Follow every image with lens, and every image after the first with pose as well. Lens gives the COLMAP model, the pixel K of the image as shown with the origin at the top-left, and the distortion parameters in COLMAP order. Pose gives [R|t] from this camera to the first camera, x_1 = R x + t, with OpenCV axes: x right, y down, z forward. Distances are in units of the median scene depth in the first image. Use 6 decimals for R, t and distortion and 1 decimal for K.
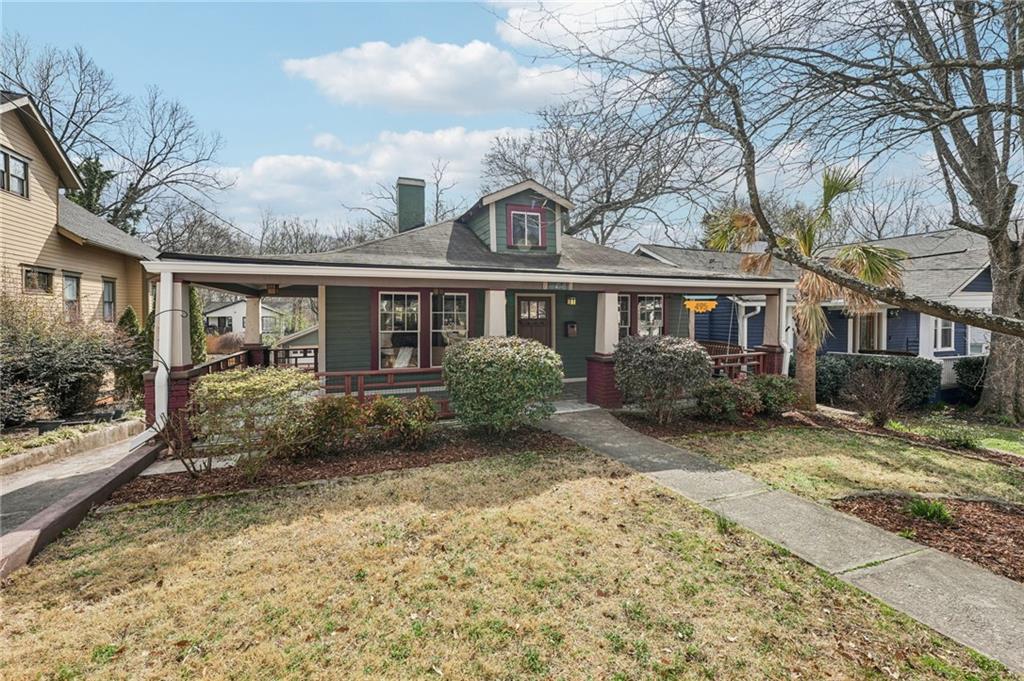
lens RADIAL K [[445.8, 0, 510.8], [0, 445.8, 335.4], [0, 0, 1]] dist [0.002336, 0.000278]
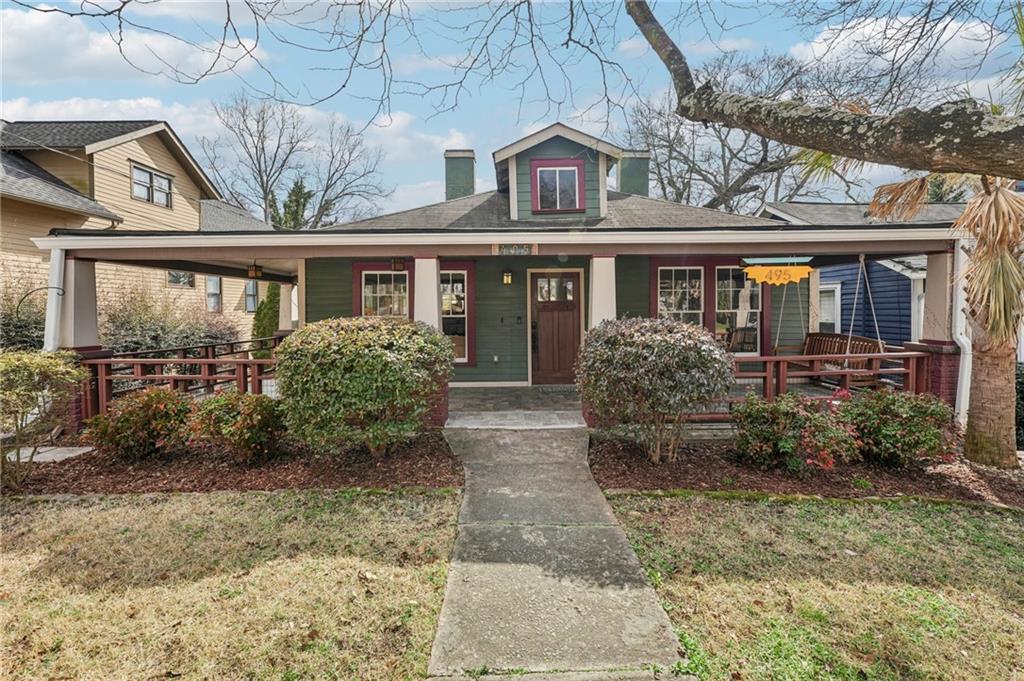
lens RADIAL K [[445.8, 0, 510.8], [0, 445.8, 335.4], [0, 0, 1]] dist [0.002336, 0.000278]
pose [[0.930937, 0.014663, -0.364885, 0.331689], [-0.009727, 0.999835, 0.015362, 0.013306], [0.365050, -0.010752, 0.930926, 0.312198]]
